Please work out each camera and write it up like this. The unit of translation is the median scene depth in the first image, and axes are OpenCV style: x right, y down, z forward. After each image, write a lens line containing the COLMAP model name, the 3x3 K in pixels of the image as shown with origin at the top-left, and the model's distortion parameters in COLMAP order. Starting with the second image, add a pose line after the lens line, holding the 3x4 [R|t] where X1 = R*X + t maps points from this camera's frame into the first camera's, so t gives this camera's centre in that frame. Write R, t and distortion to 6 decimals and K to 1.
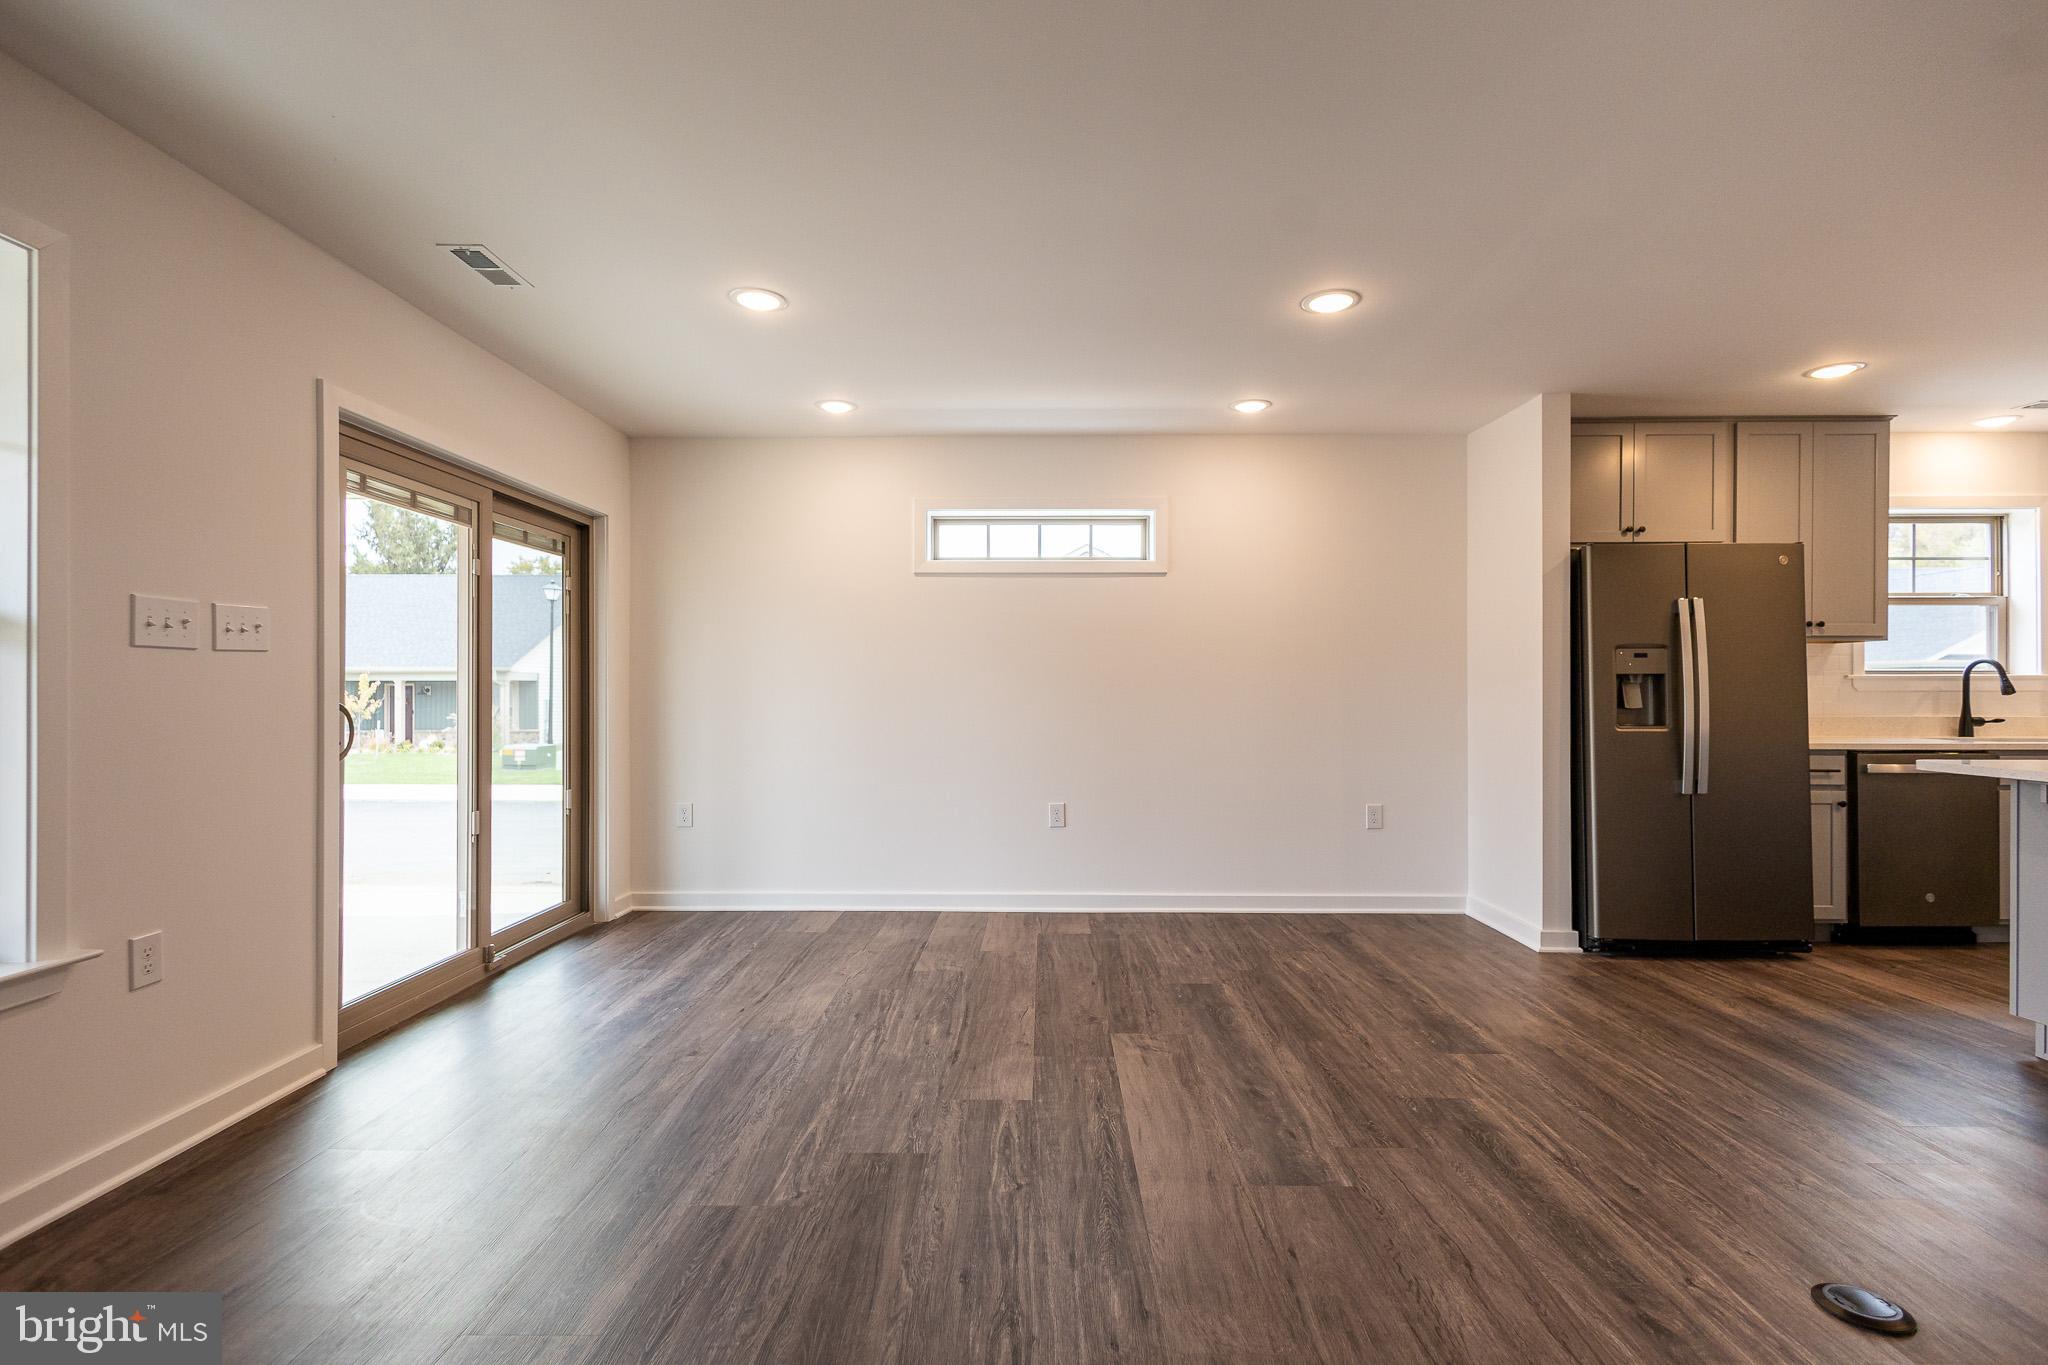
lens RADIAL K [[947.5, 0, 1014.0], [0, 947.5, 689.0], [0, 0, 1]] dist [0.007347, -0.001794]
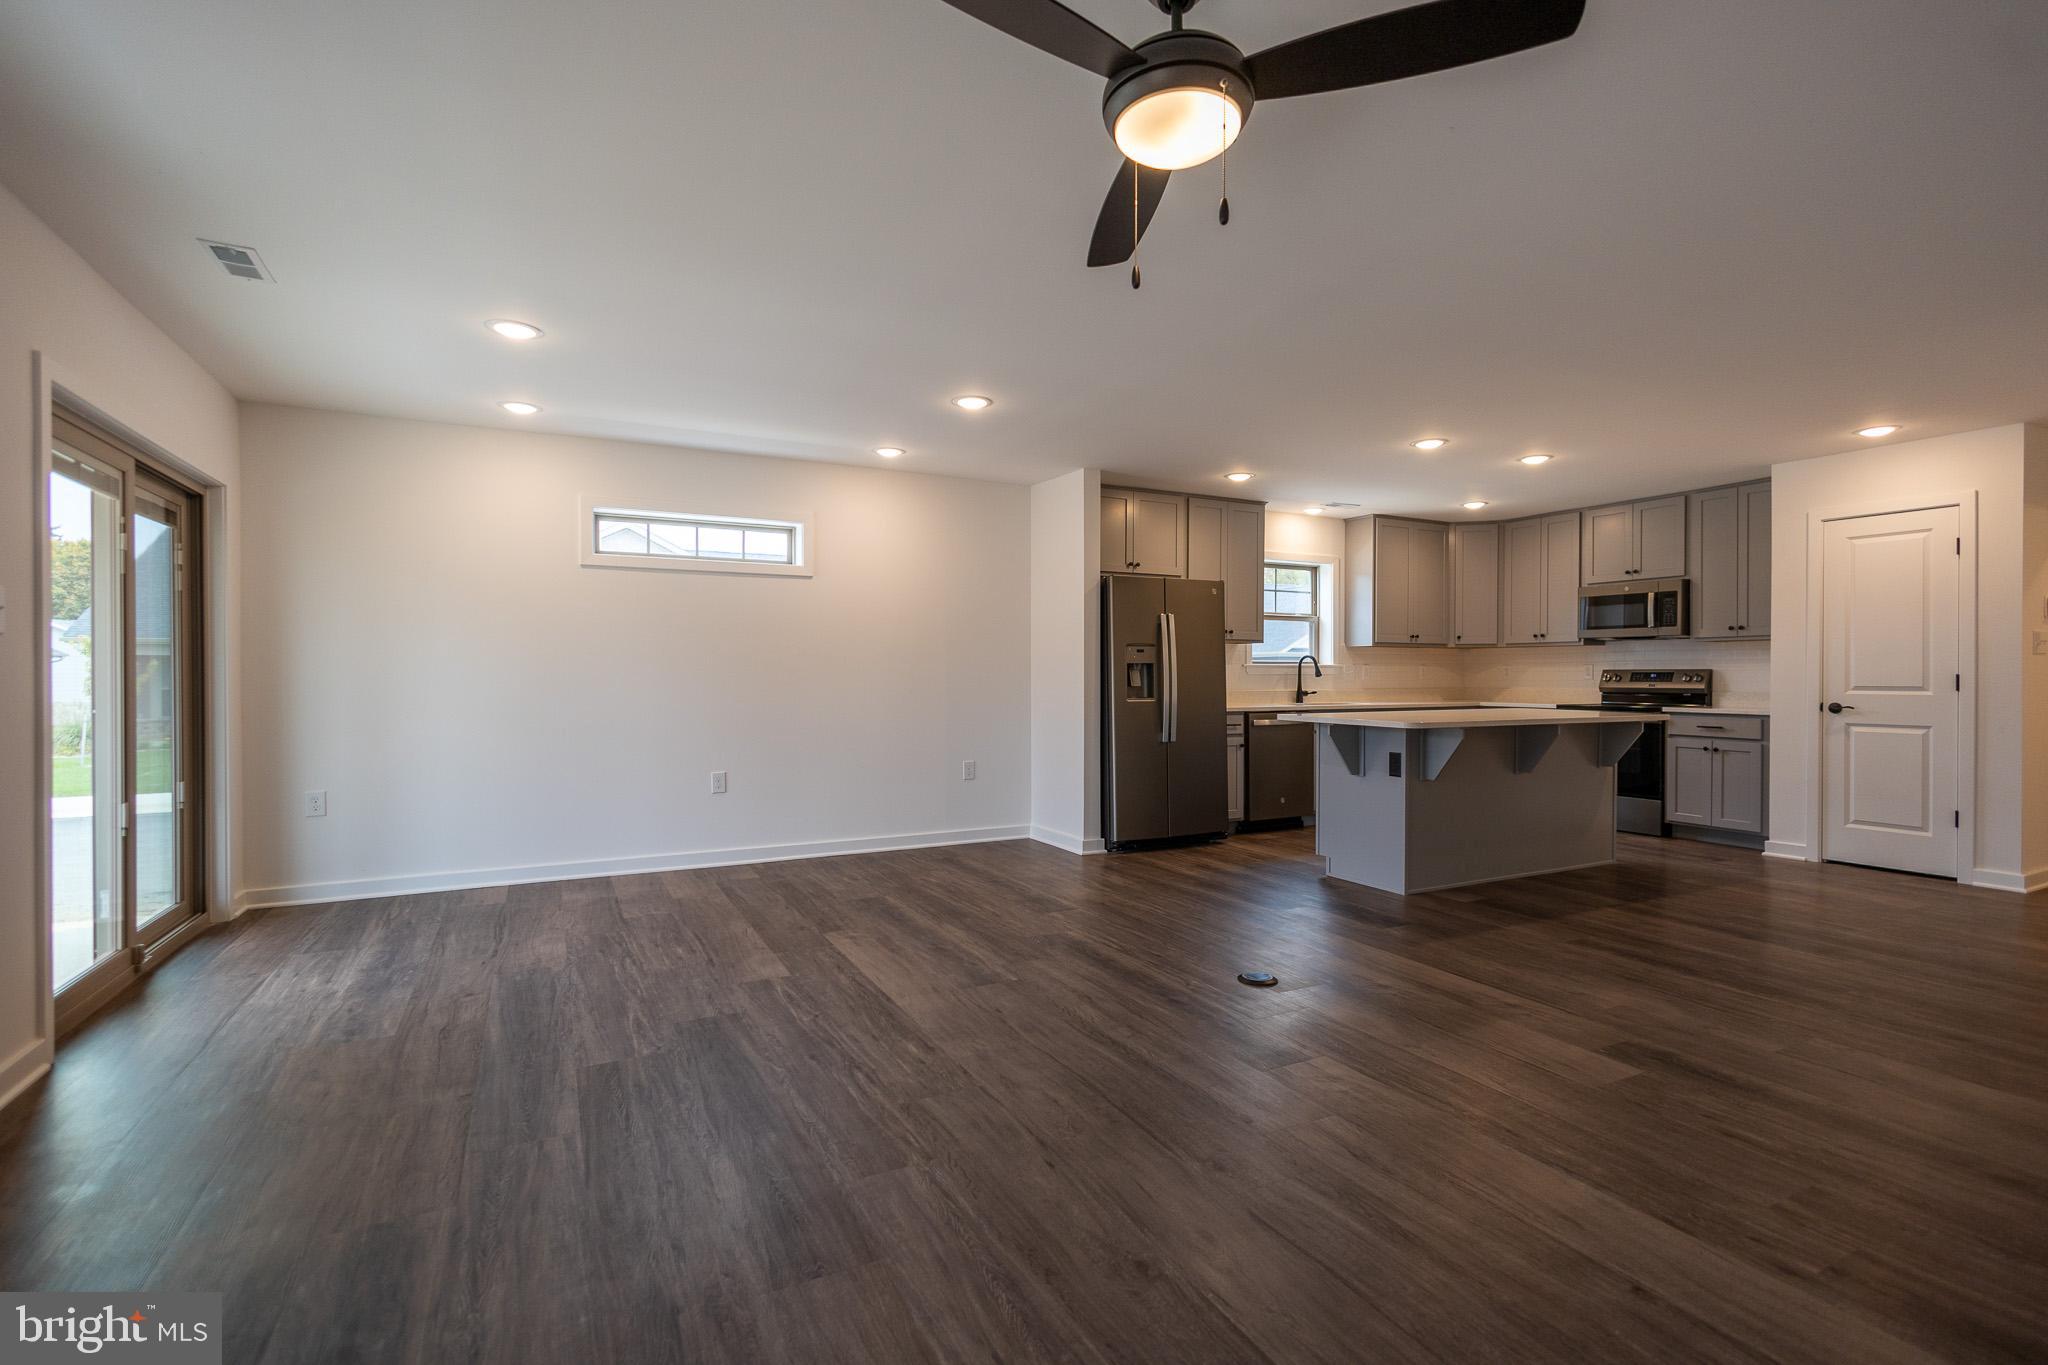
lens RADIAL K [[953.1, 0, 1024.0], [0, 953.1, 682.5], [0, 0, 1]] dist [0.000519, -0.000308]
pose [[0.877243, -0.003876, 0.480031, -0.232078], [-0.001490, 0.999941, 0.010798, -0.001621], [-0.480044, -0.010187, 0.877185, -0.240702]]
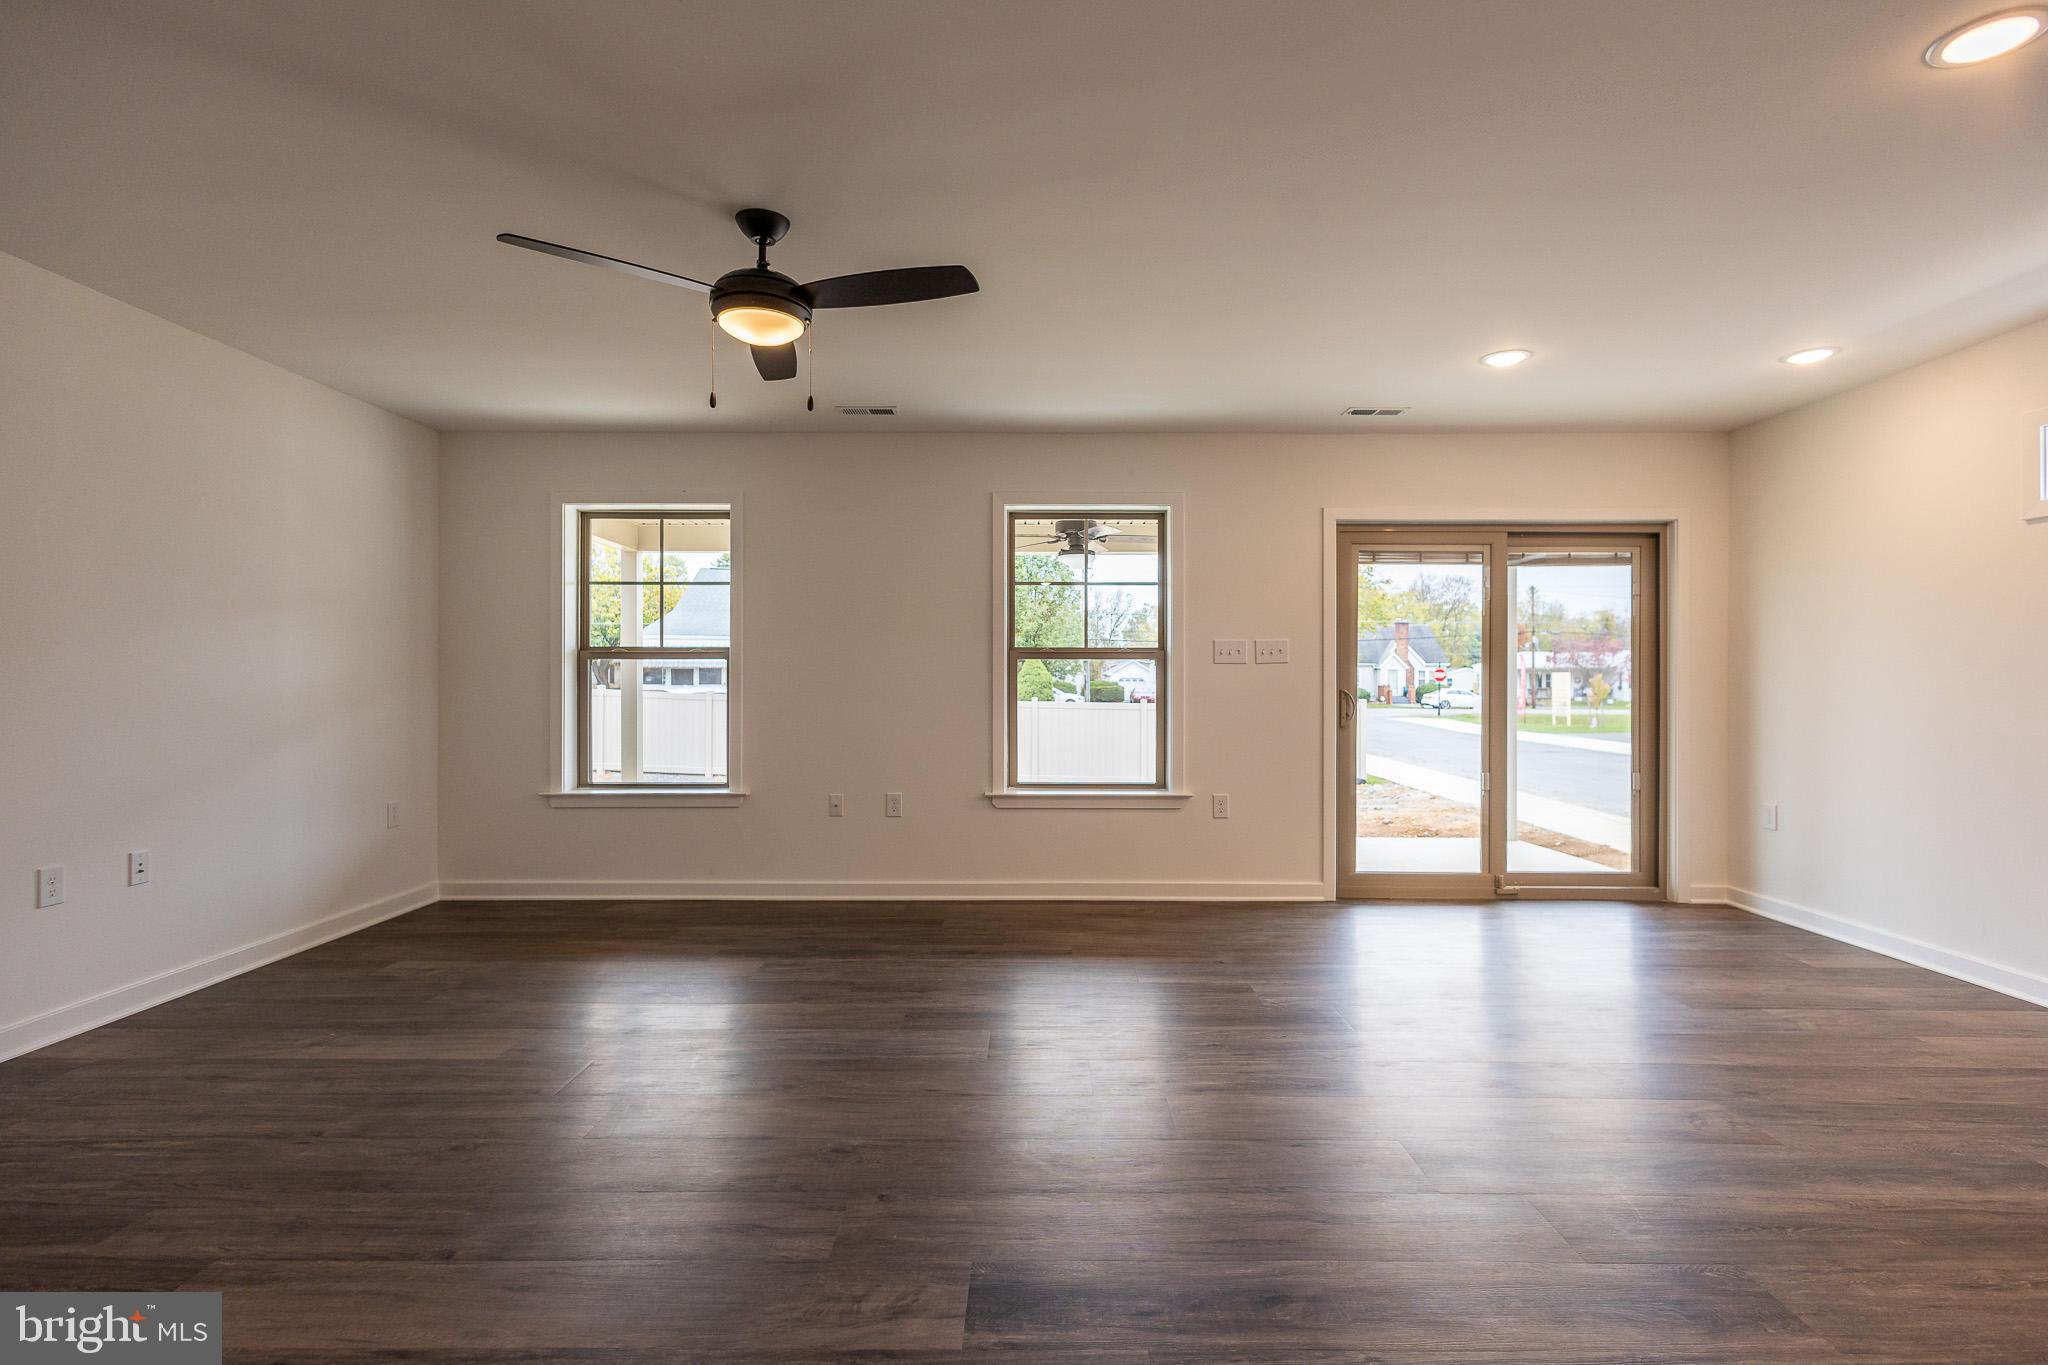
lens RADIAL K [[946.4, 0, 1034.2], [0, 946.4, 679.1], [0, 0, 1]] dist [0.003114, -0.001605]
pose [[0.016890, -0.001226, -0.999857, 0.742401], [-0.001215, 0.999998, -0.001247, -0.003083], [0.999857, 0.001236, 0.016889, 0.314909]]
